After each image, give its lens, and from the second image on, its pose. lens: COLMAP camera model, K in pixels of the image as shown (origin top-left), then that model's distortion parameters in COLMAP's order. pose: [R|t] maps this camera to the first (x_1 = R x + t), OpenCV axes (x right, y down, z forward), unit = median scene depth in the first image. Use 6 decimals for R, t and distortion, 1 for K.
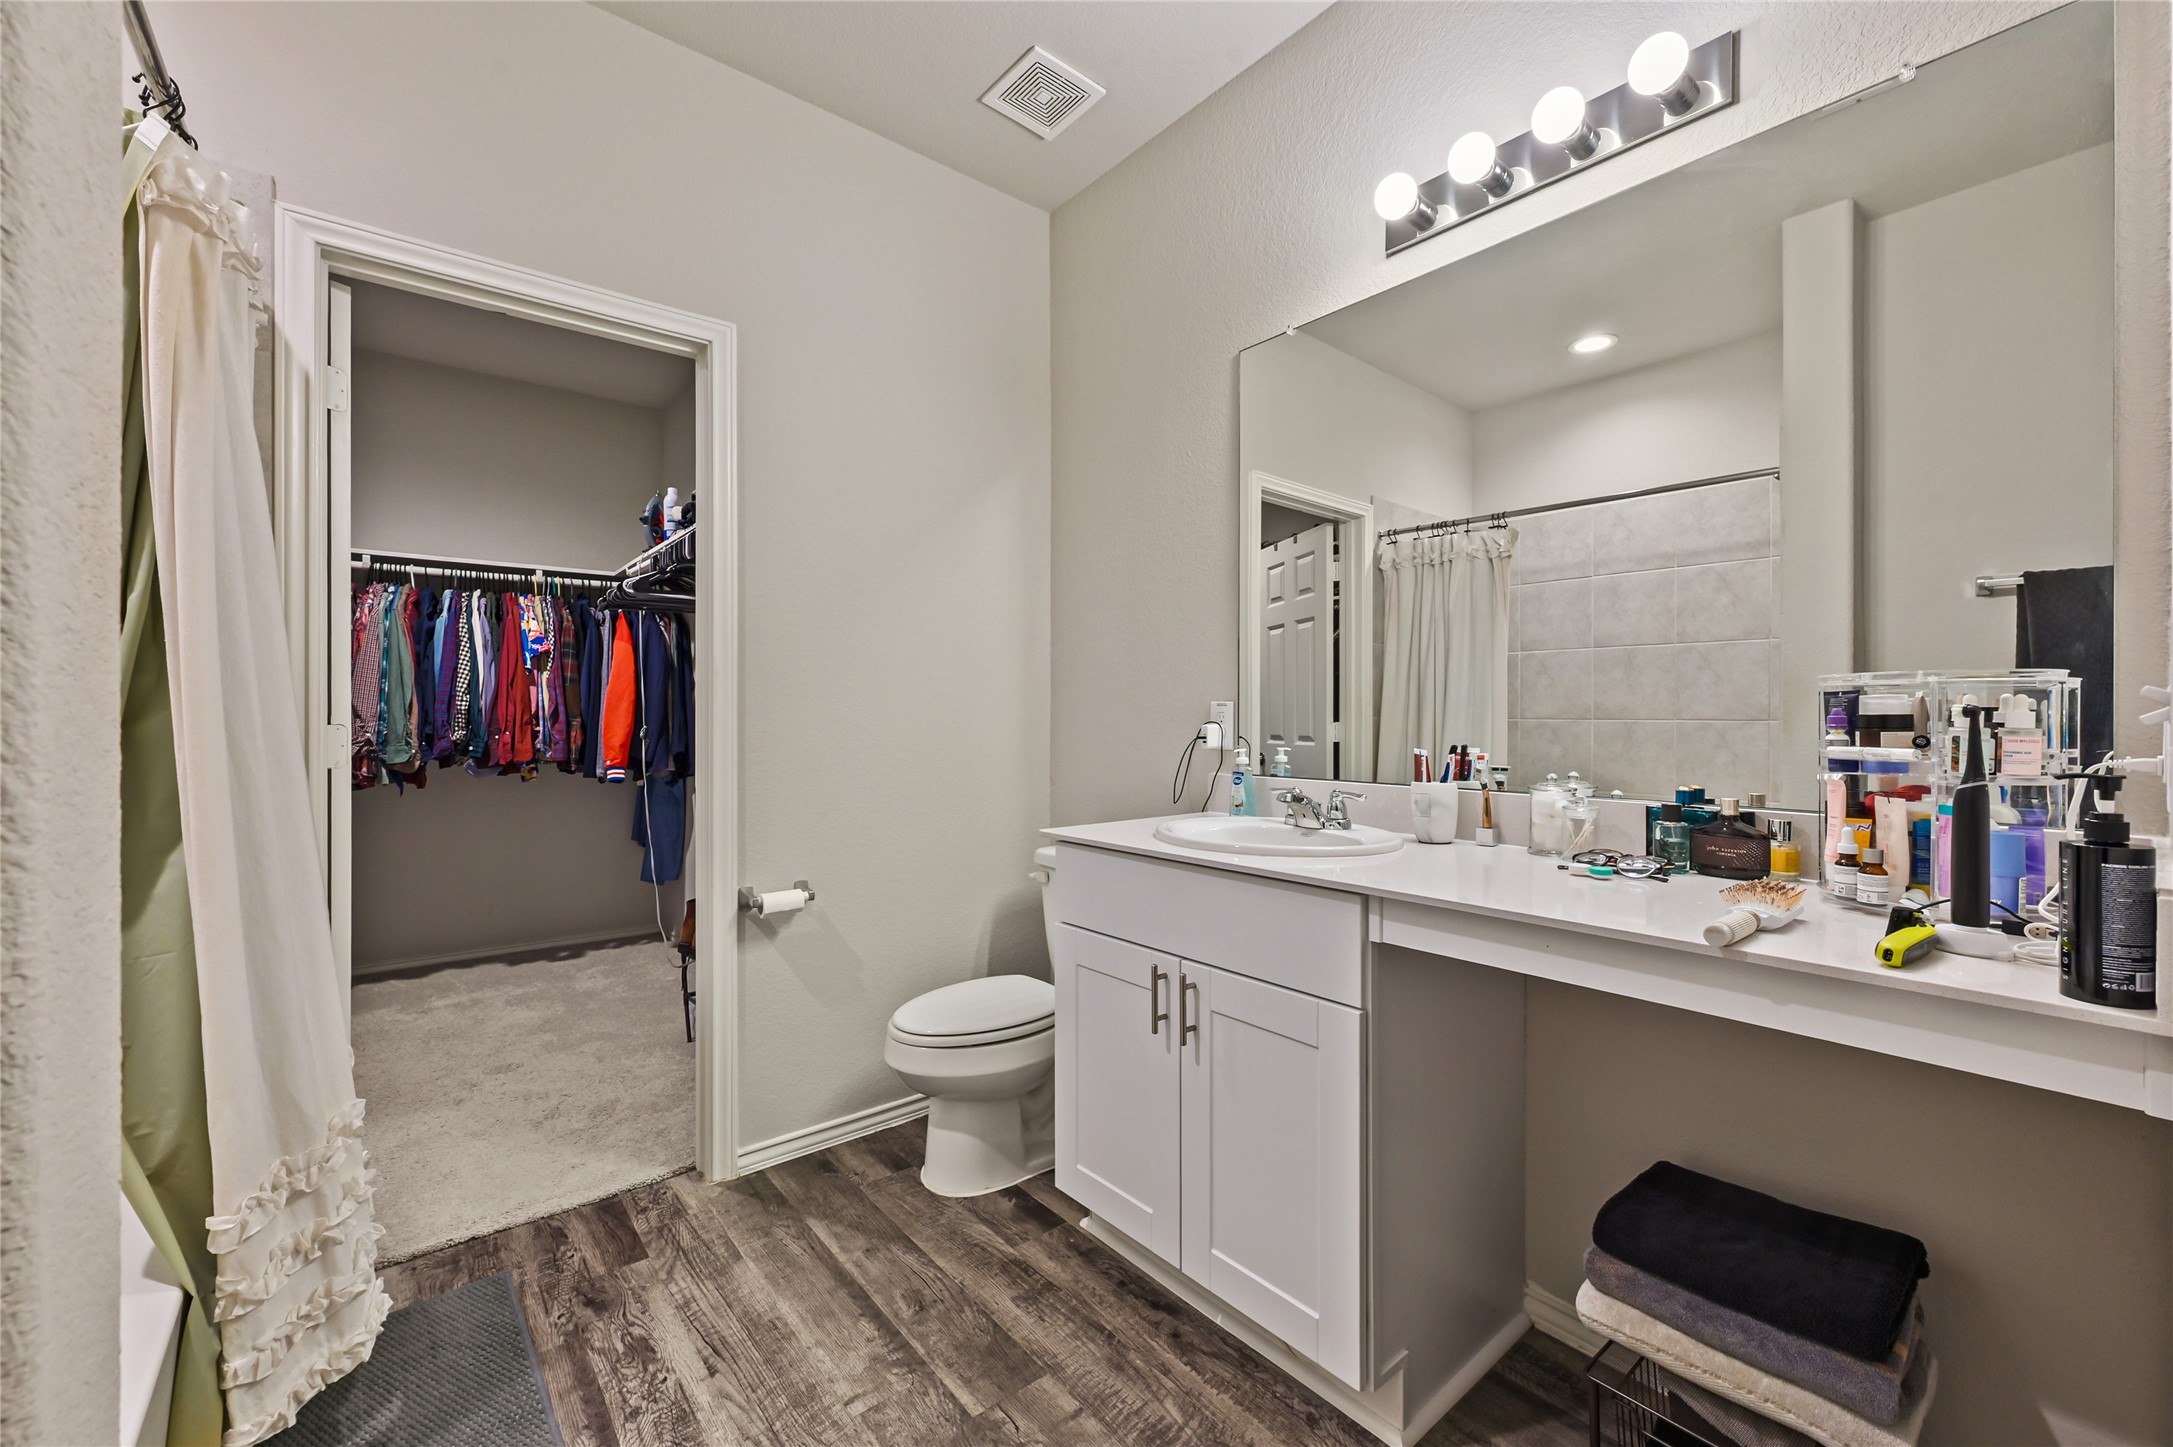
lens RADIAL K [[872.7, 0, 1084.1], [0, 872.7, 719.8], [0, 0, 1]] dist [-0.000087, 0.000004]
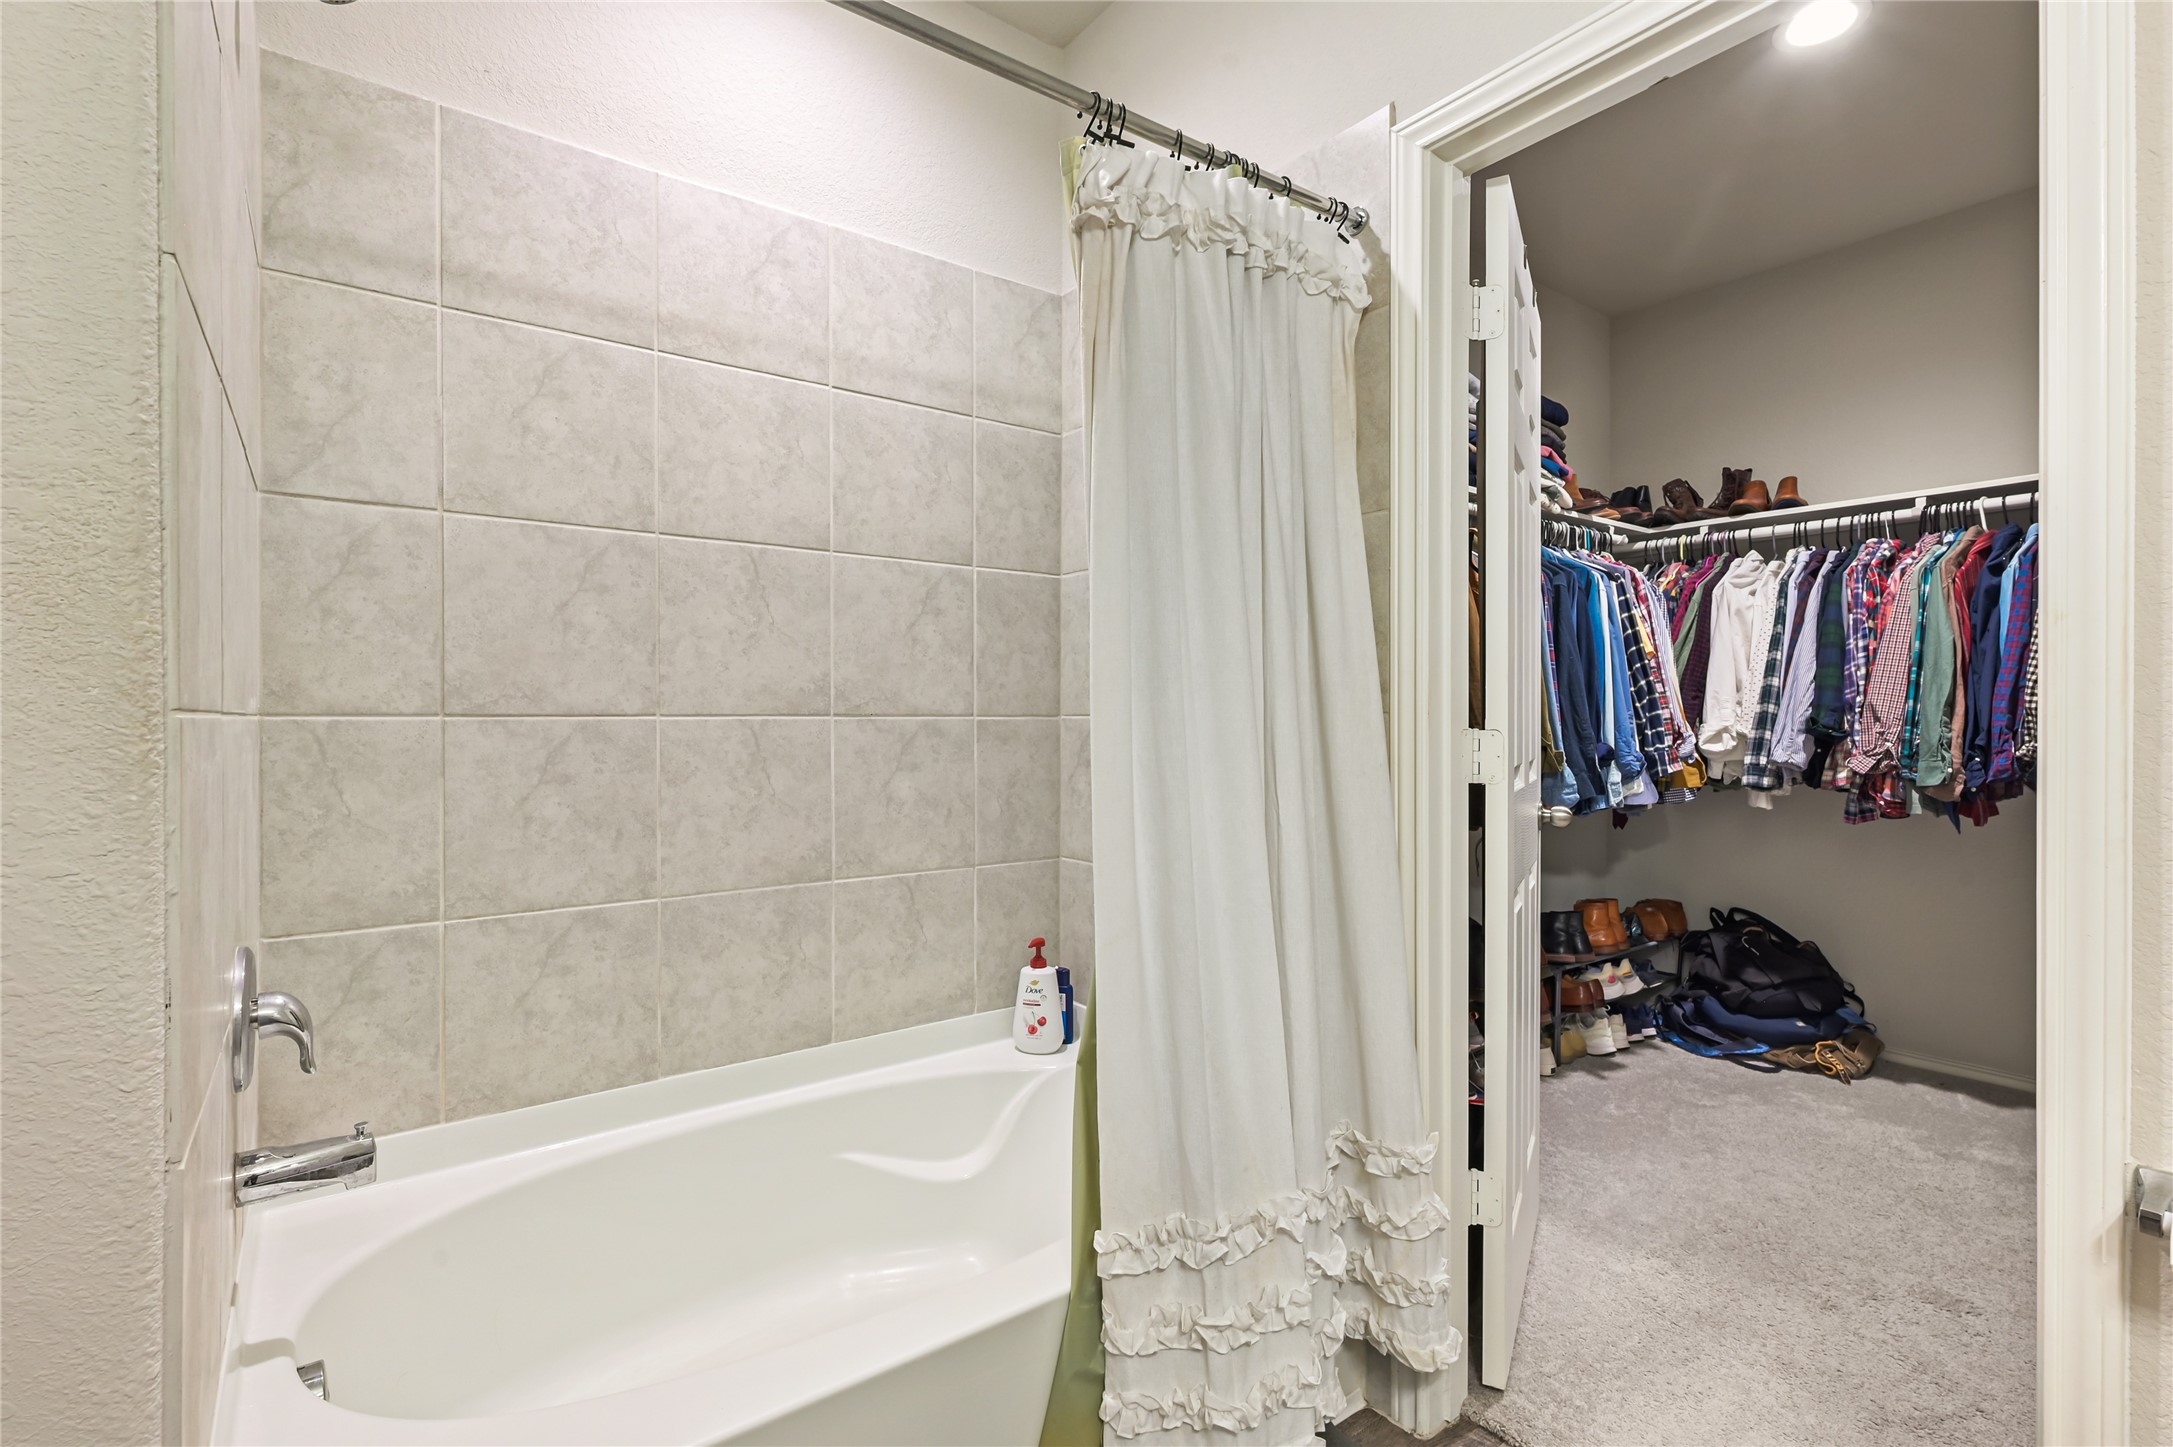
lens RADIAL K [[1008.3, 0, 1086.5], [0, 1008.3, 723.5], [0, 0, 1]] dist [-0.000047, -0.000079]
pose [[-0.028614, 0.003101, -0.999586, 0.037731], [-0.006132, 0.999976, 0.003277, 0.000951], [0.999572, 0.006223, -0.028595, 0.320333]]
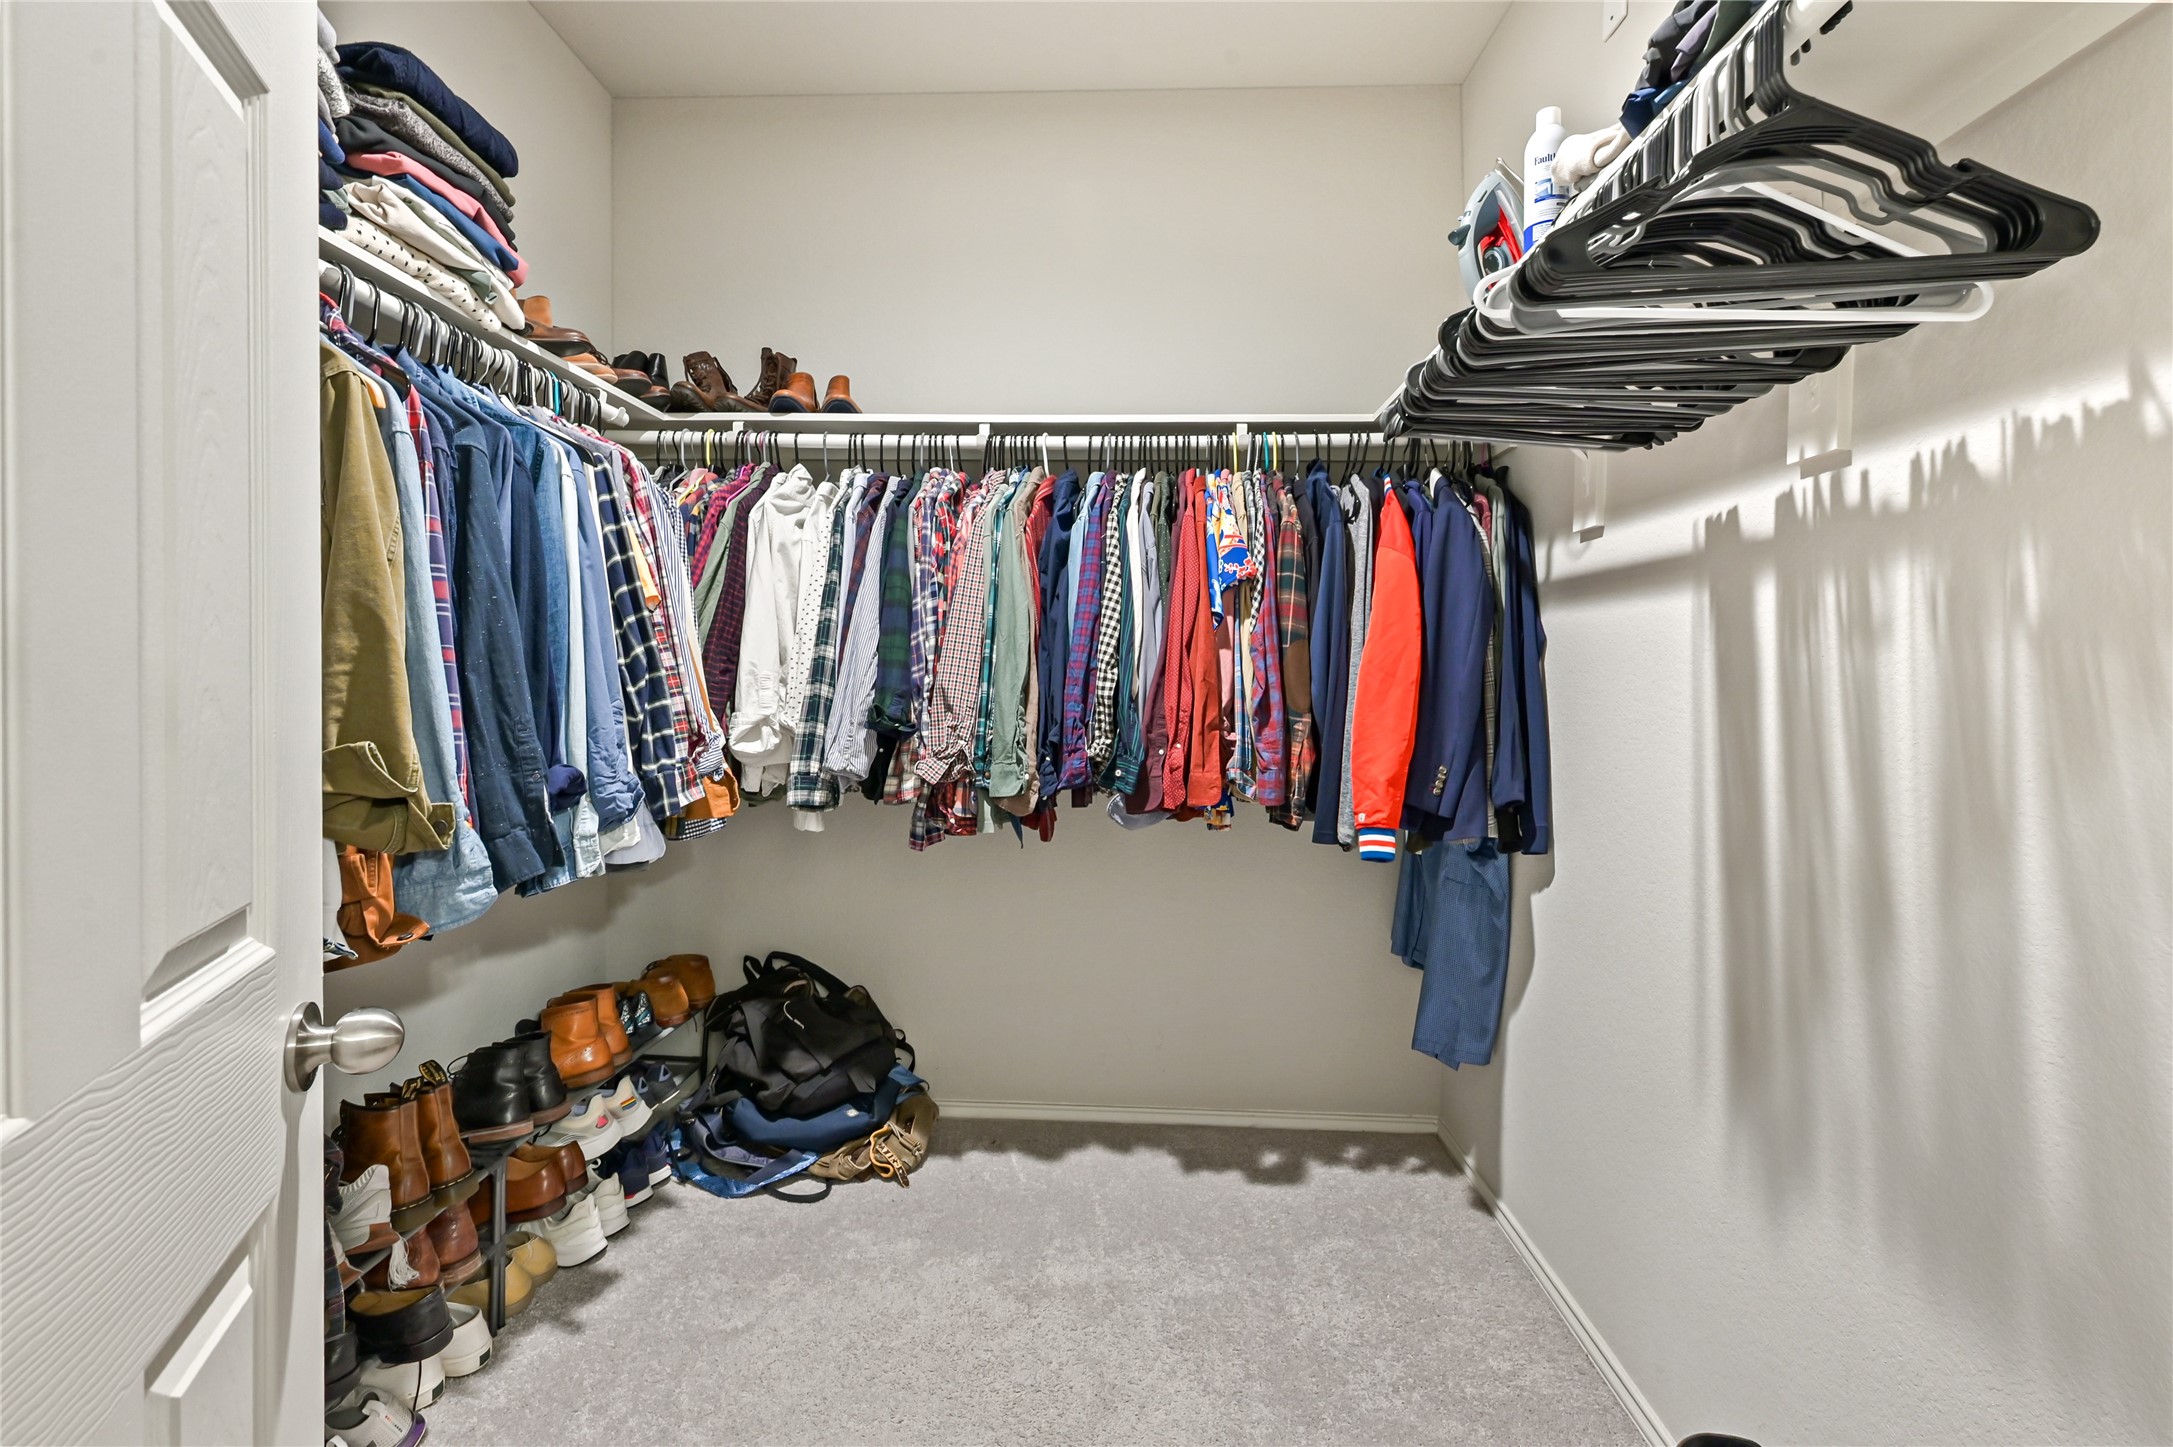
lens RADIAL K [[1019.1, 0, 1084.1], [0, 1019.1, 690.6], [0, 0, 1]] dist [0.000235, -0.000286]
pose [[0.749824, 0.018645, -0.661375, -0.315416], [-0.014530, 0.999826, 0.011714, -0.021263], [0.661478, 0.000827, 0.749964, 0.523770]]
